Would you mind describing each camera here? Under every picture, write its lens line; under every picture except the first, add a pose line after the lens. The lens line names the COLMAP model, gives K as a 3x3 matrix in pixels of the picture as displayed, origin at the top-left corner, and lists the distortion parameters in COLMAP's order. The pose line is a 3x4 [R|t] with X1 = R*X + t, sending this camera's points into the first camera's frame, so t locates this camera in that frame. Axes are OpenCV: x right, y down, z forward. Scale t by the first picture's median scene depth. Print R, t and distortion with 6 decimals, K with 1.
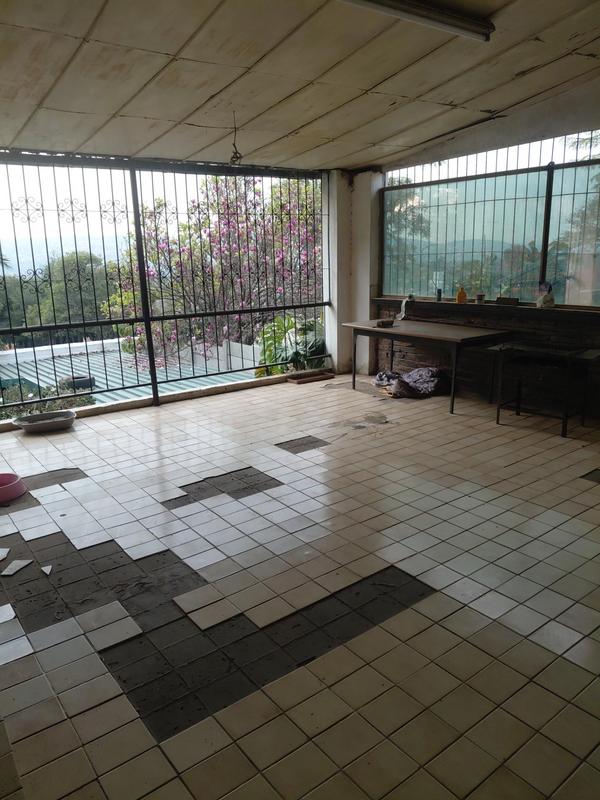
lens RADIAL K [[598.7, 0, 300.0], [0, 598.7, 400.0], [0, 0, 1]] dist [0.078019, -0.129183]
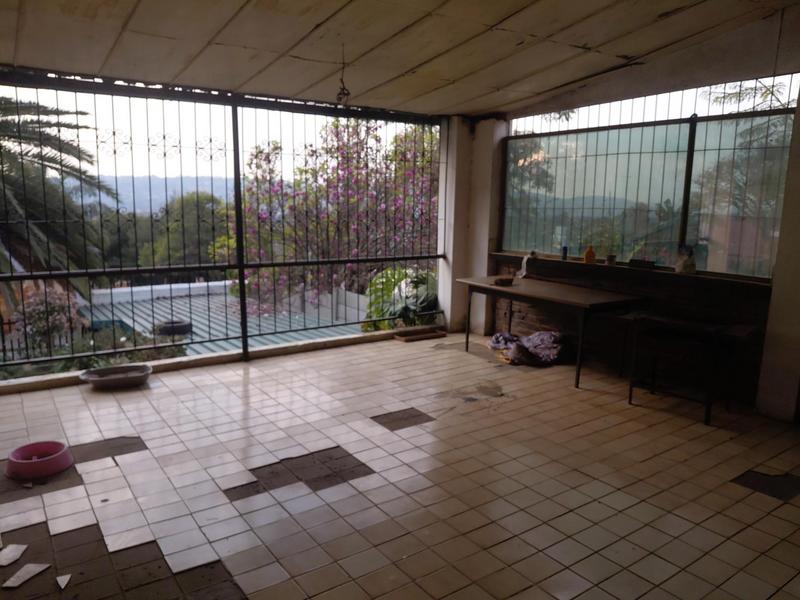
lens RADIAL K [[600.8, 0, 403.7], [0, 600.8, 300.8], [0, 0, 1]] dist [0.064132, -0.126428]
pose [[0.998657, 0.045132, -0.025445, 0.017248], [-0.046947, 0.996006, -0.075949, -0.025470], [0.021916, 0.077042, 0.996787, 0.107291]]
